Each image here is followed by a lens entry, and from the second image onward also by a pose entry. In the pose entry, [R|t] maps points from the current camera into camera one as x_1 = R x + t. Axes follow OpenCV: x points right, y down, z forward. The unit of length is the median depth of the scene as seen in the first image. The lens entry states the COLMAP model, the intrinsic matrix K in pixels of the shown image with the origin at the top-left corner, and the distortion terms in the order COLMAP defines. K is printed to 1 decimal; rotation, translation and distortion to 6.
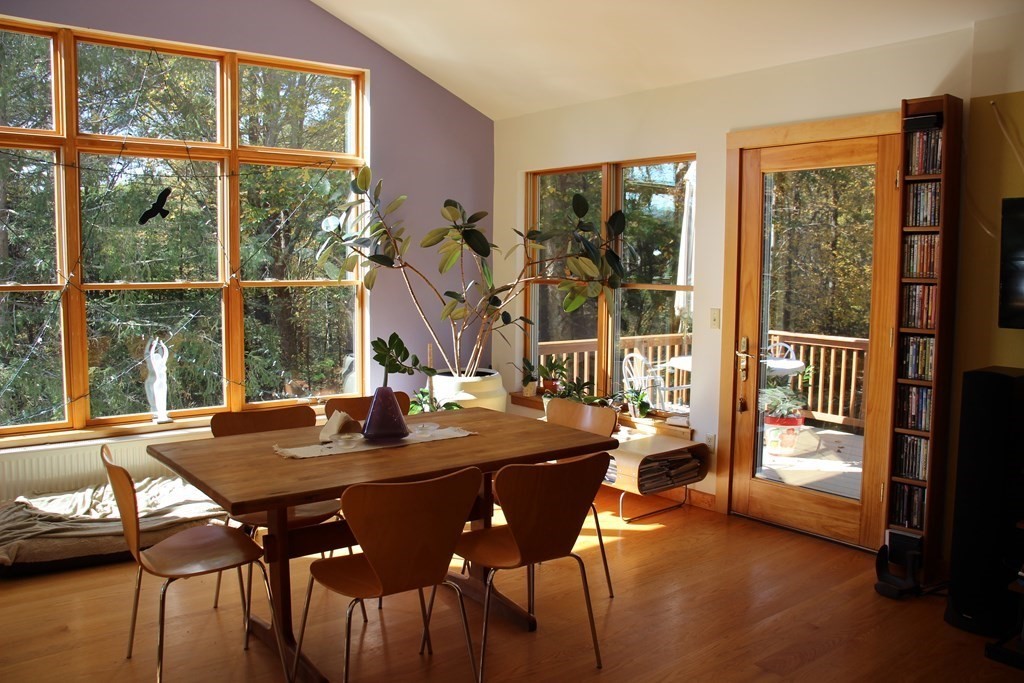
lens RADIAL K [[853.2, 0, 512.0], [0, 853.2, 341.5], [0, 0, 1]] dist [-0.175949, 0.169292]
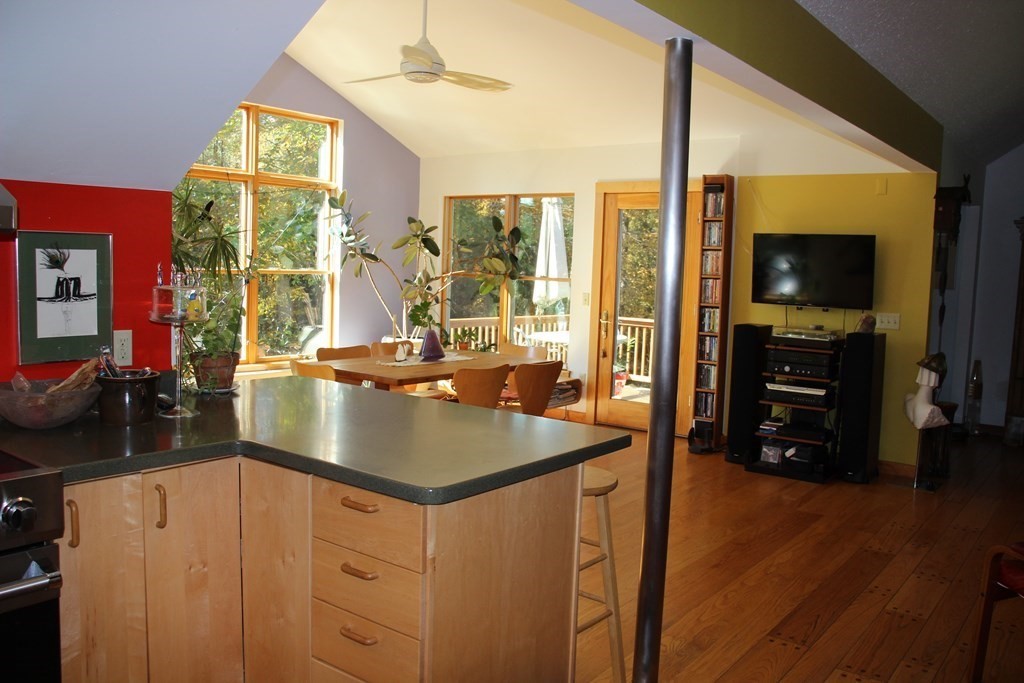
lens RADIAL K [[853.2, 0, 512.0], [0, 853.2, 341.5], [0, 0, 1]] dist [-0.175949, 0.169292]
pose [[0.970123, 0.002924, 0.242596, -0.296274], [-0.003491, 0.999992, 0.001909, 0.052300], [-0.242588, -0.002698, 0.970126, -0.539790]]
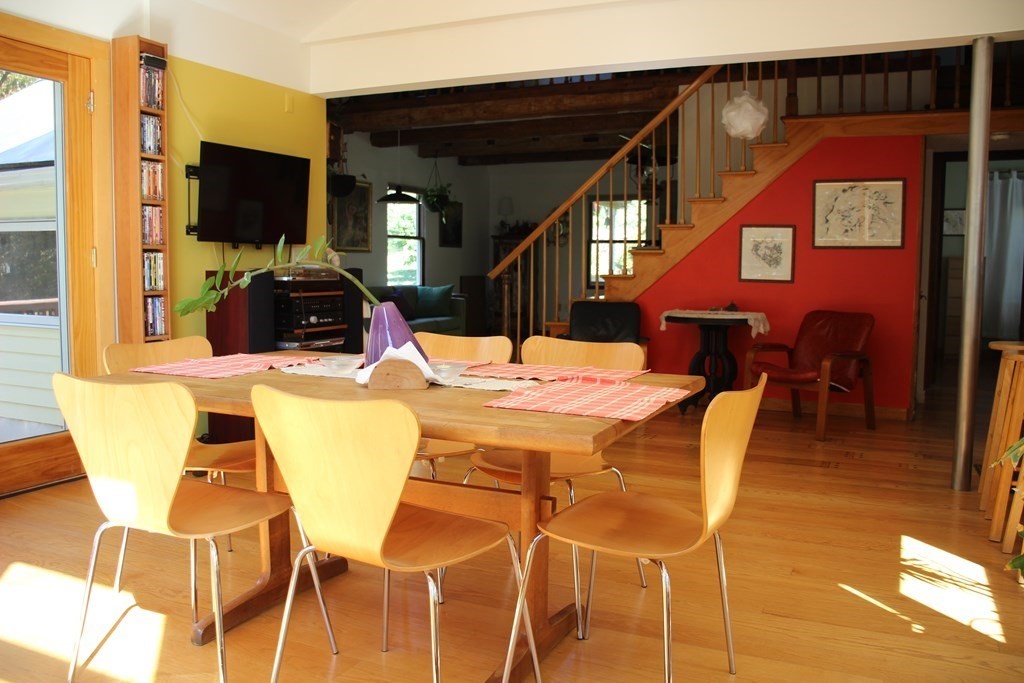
lens RADIAL K [[853.2, 0, 512.0], [0, 853.2, 341.5], [0, 0, 1]] dist [-0.175949, 0.169292]
pose [[-0.445870, -0.086961, 0.890863, -0.608069], [0.077351, 0.987803, 0.135137, -0.000205], [-0.891749, 0.129162, -0.433705, 0.874310]]
